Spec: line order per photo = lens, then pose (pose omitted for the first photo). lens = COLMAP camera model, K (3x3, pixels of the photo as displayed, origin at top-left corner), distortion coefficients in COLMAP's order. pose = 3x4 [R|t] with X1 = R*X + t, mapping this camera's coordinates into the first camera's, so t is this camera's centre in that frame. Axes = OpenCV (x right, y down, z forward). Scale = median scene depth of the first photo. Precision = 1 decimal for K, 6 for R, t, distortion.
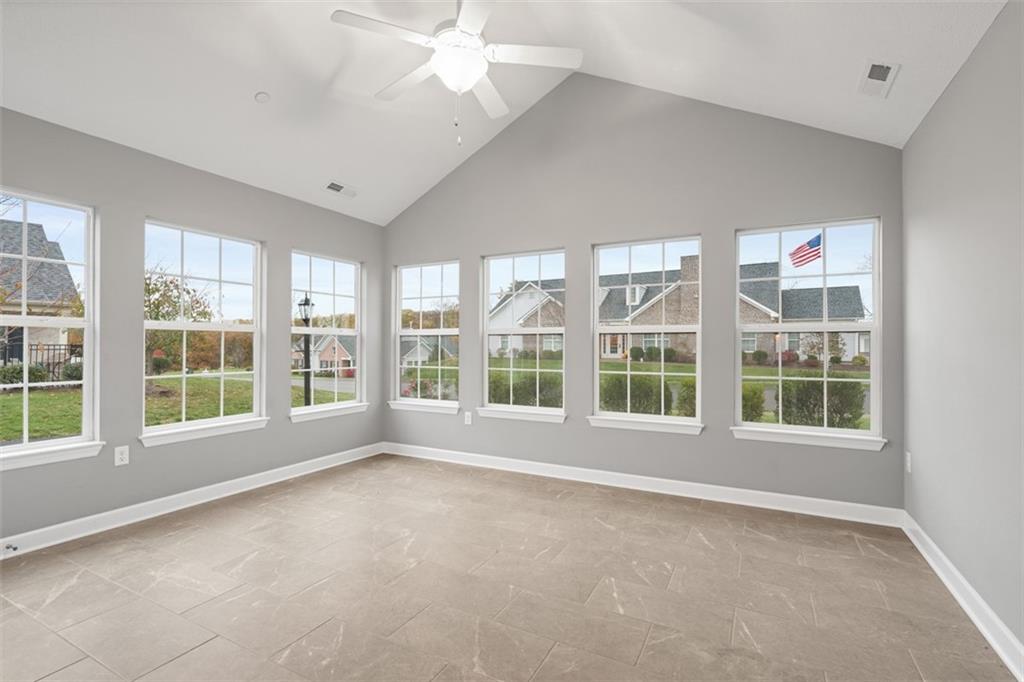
lens RADIAL K [[467.3, 0, 512.0], [0, 467.3, 341.0], [0, 0, 1]] dist [-0.003174, 0.000302]
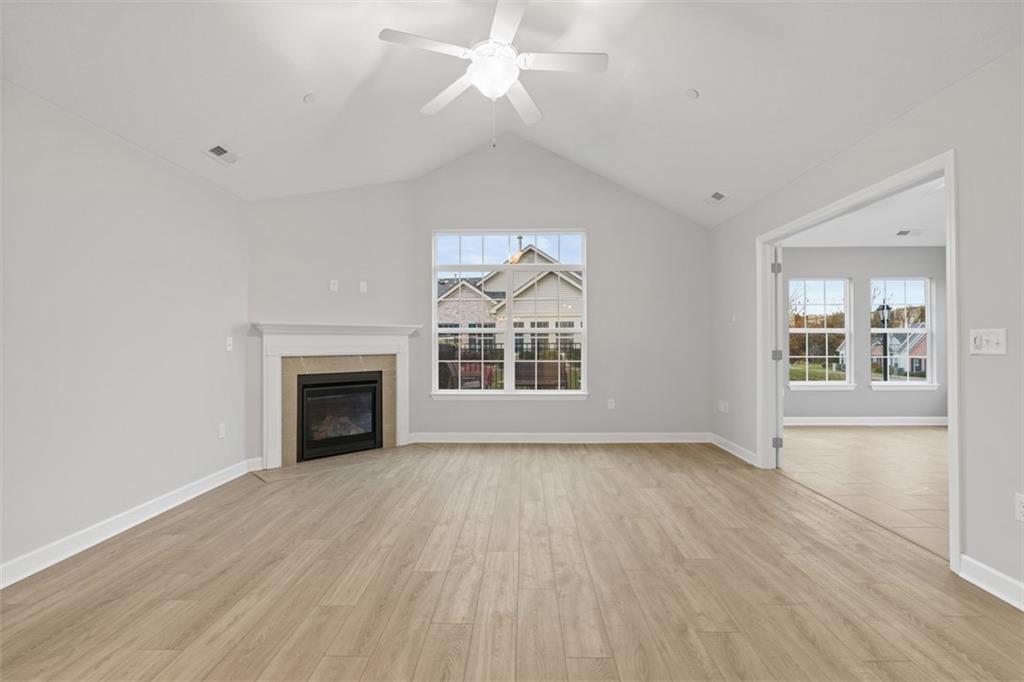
lens RADIAL K [[465.1, 0, 514.2], [0, 465.1, 337.0], [0, 0, 1]] dist [-0.006550, 0.001293]
pose [[0.454002, -0.011881, -0.890921, 0.308712], [0.011624, 0.999905, -0.007411, -0.003738], [0.890925, -0.006992, 0.454097, -0.645837]]
